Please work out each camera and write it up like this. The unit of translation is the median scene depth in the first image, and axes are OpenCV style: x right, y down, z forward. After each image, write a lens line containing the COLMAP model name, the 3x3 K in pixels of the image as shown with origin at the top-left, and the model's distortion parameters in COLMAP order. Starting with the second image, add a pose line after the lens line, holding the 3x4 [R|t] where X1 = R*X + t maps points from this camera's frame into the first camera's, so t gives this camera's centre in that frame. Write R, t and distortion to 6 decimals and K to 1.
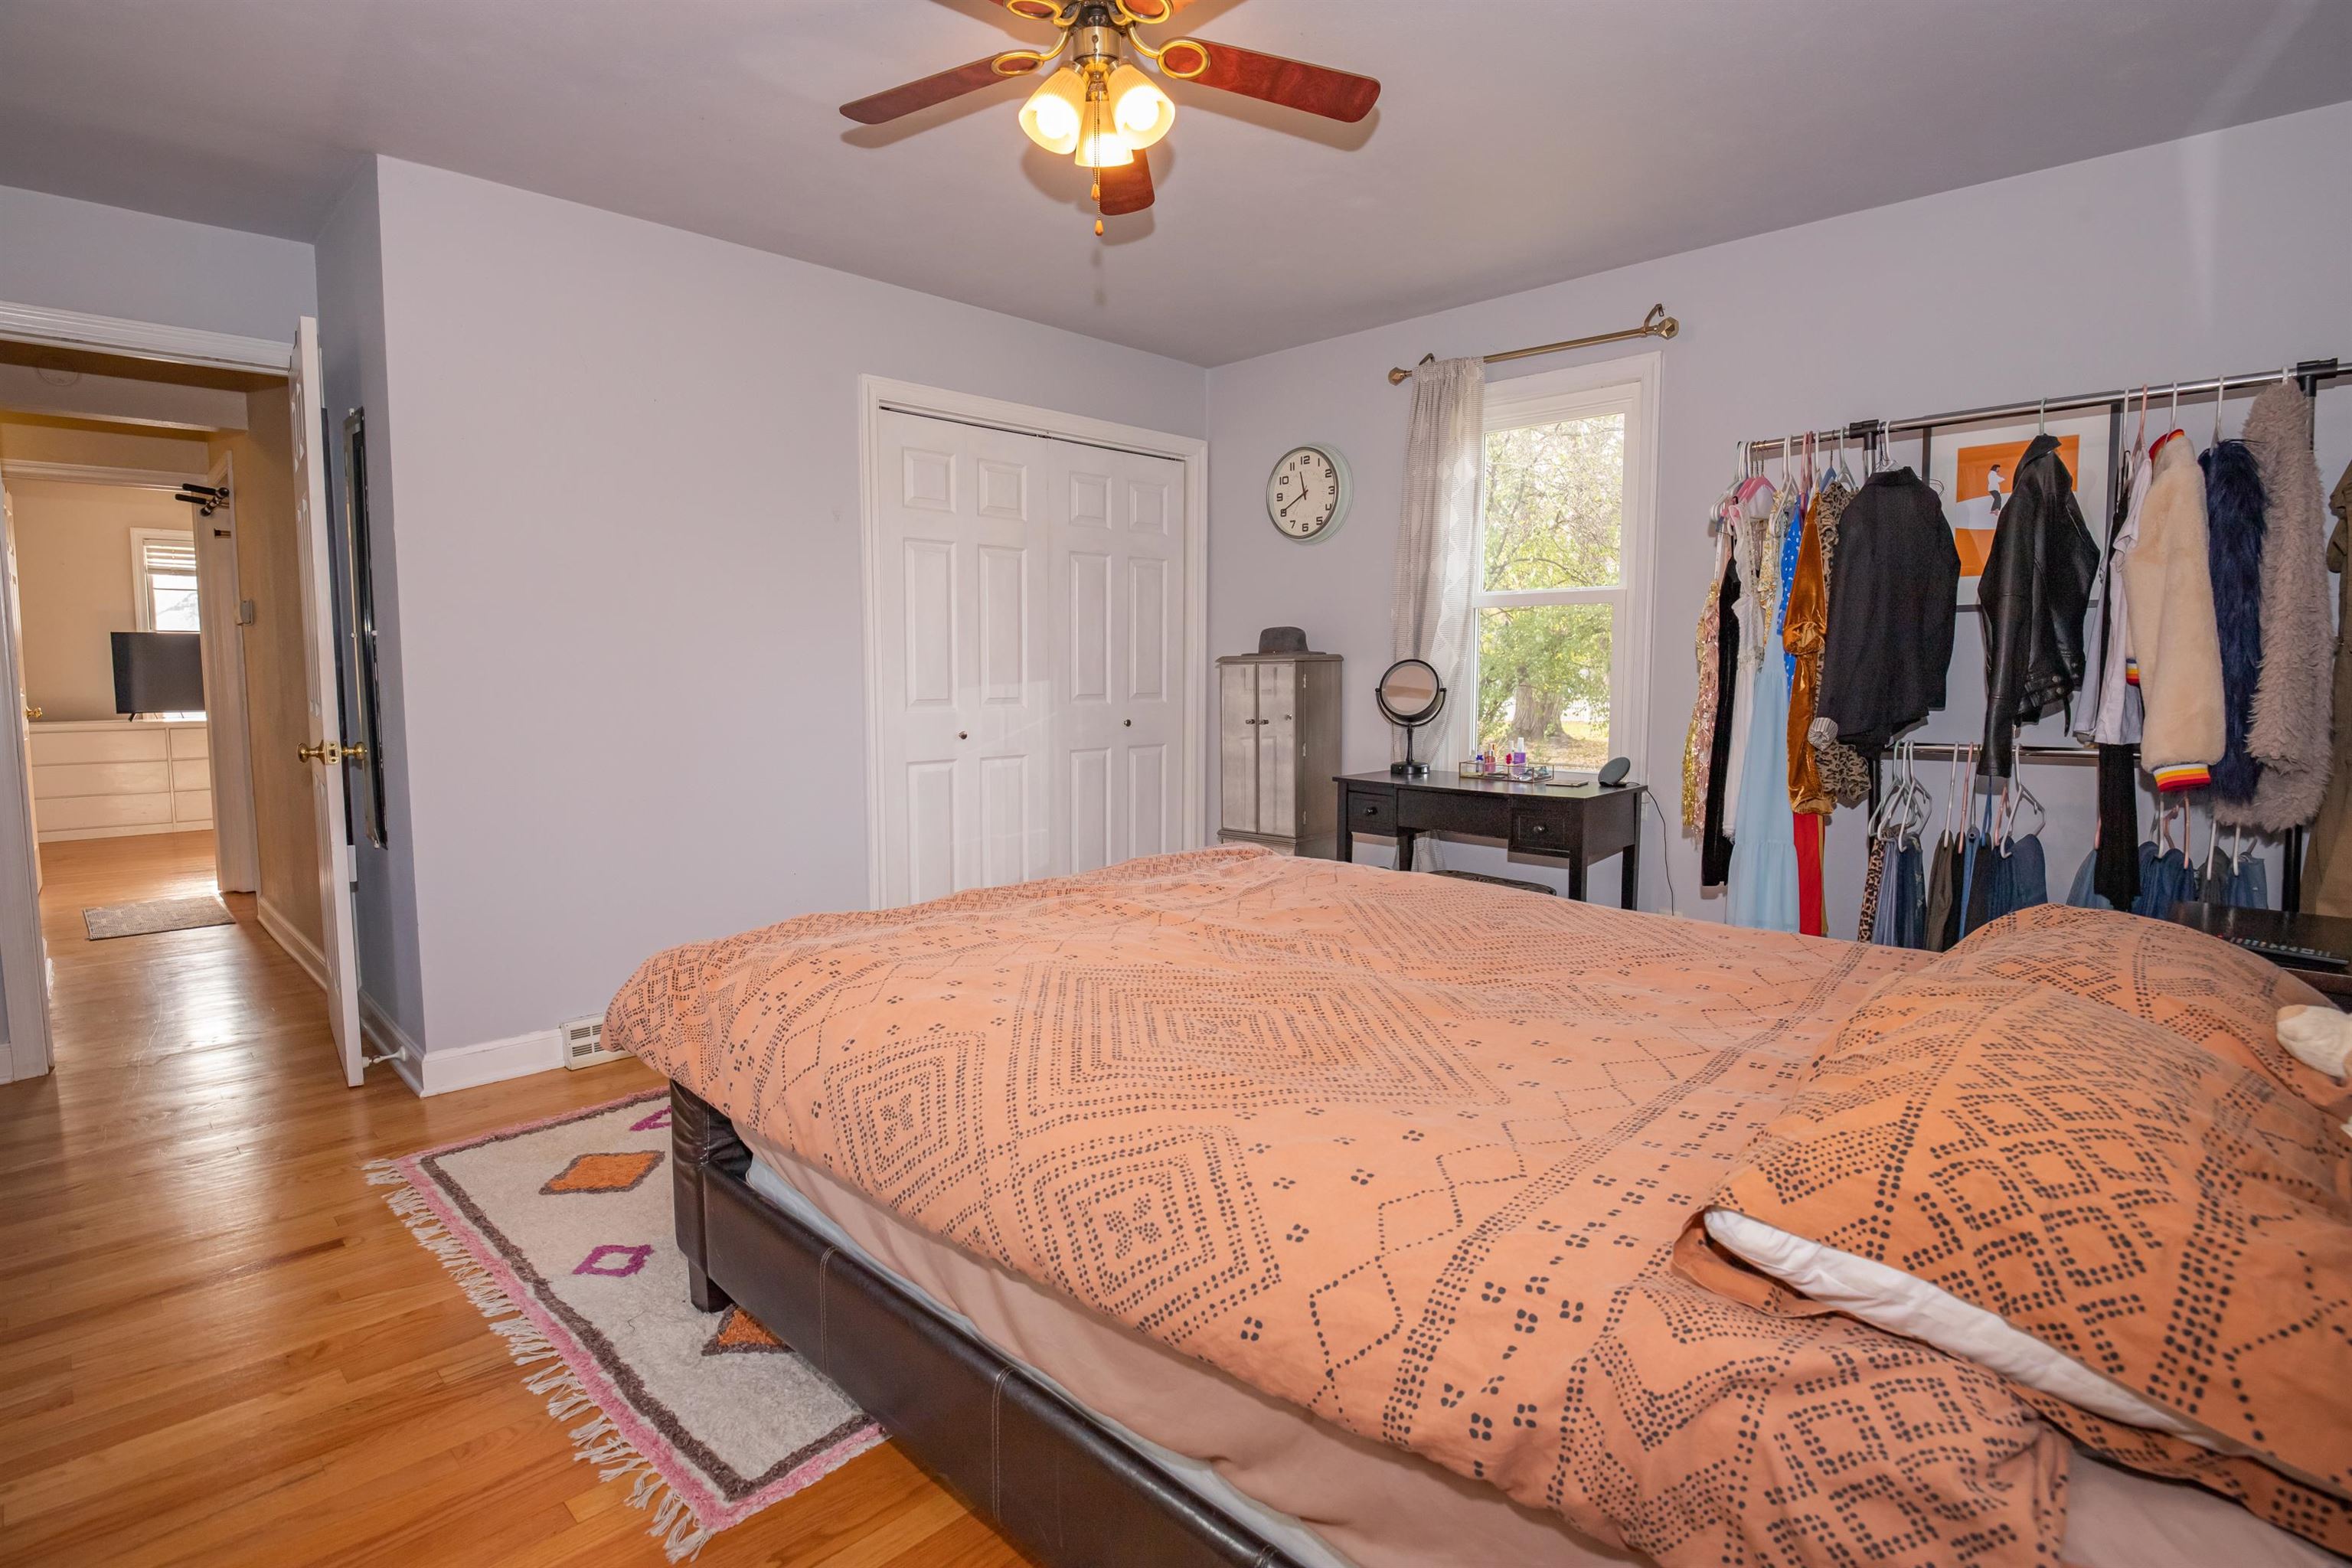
lens RADIAL K [[1143.1, 0, 1180.8], [0, 1143.1, 786.8], [0, 0, 1]] dist [-0.024383, -0.002000]
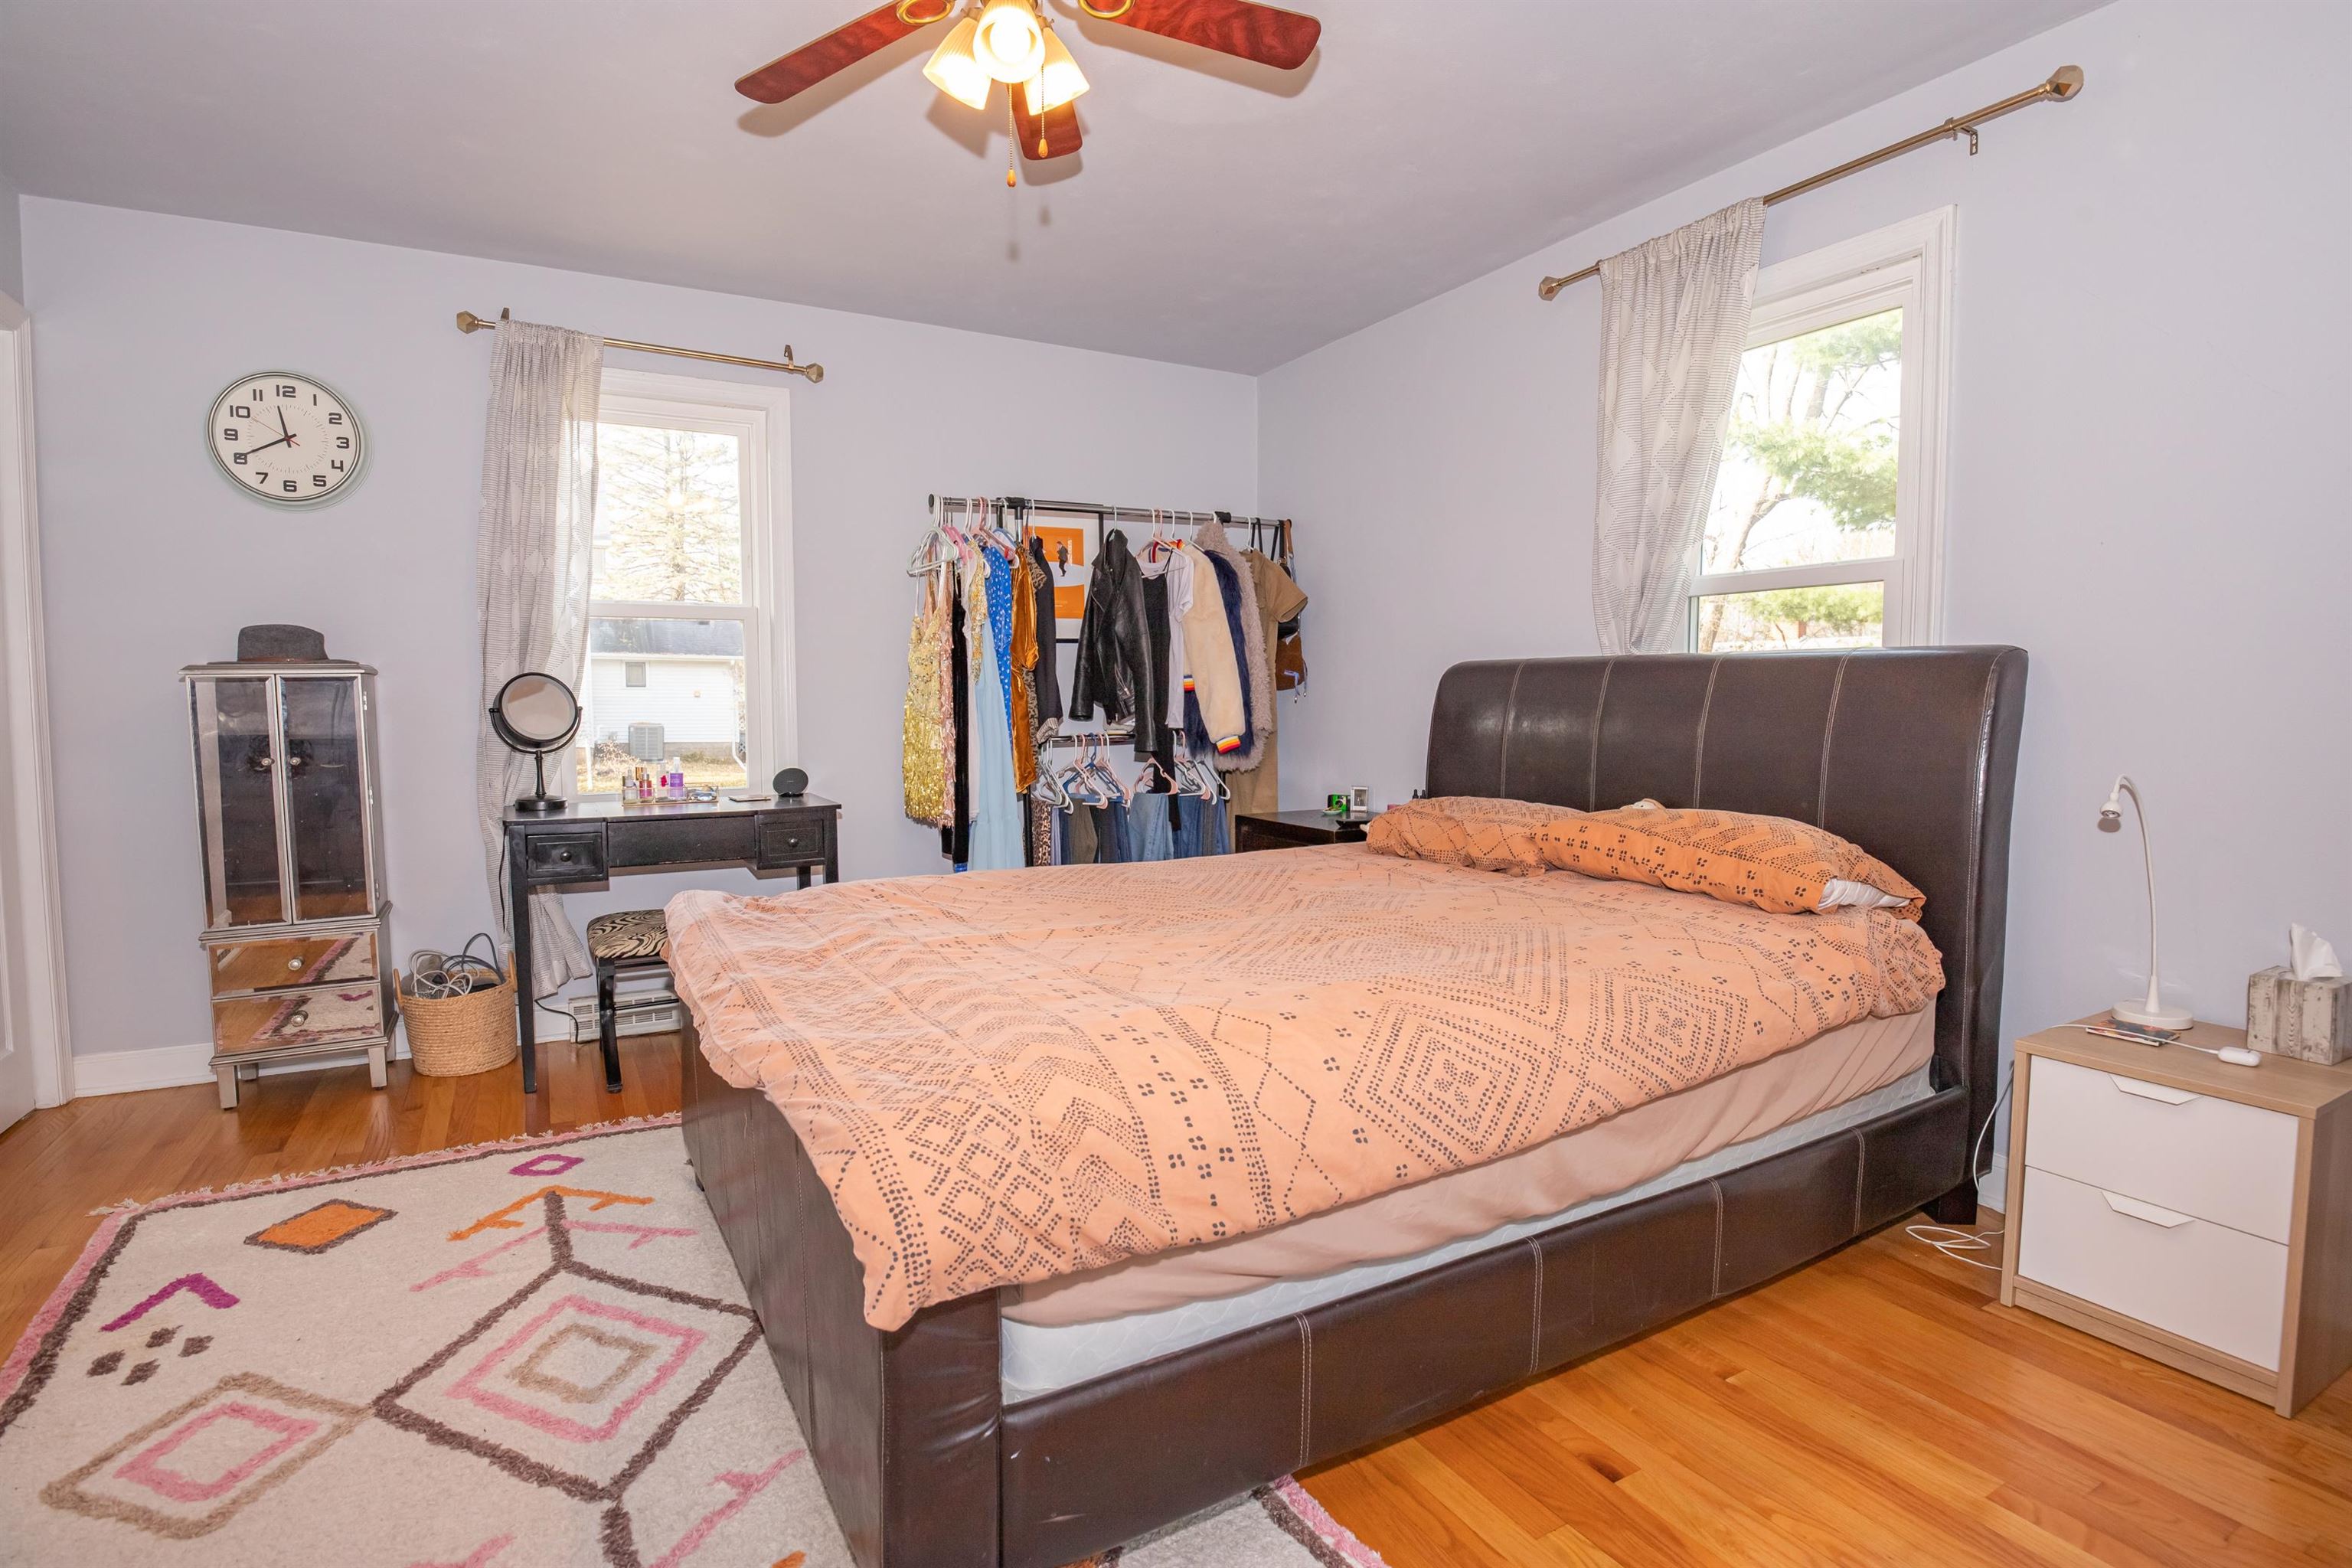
lens RADIAL K [[1143.1, 0, 1174.9], [0, 1143.1, 777.9], [0, 0, 1]] dist [-0.024383, -0.002000]
pose [[0.284189, -0.067577, 0.956384, -0.498956], [0.105122, 0.993695, 0.038977, -0.020485], [-0.952988, 0.089460, 0.289501, 0.352842]]
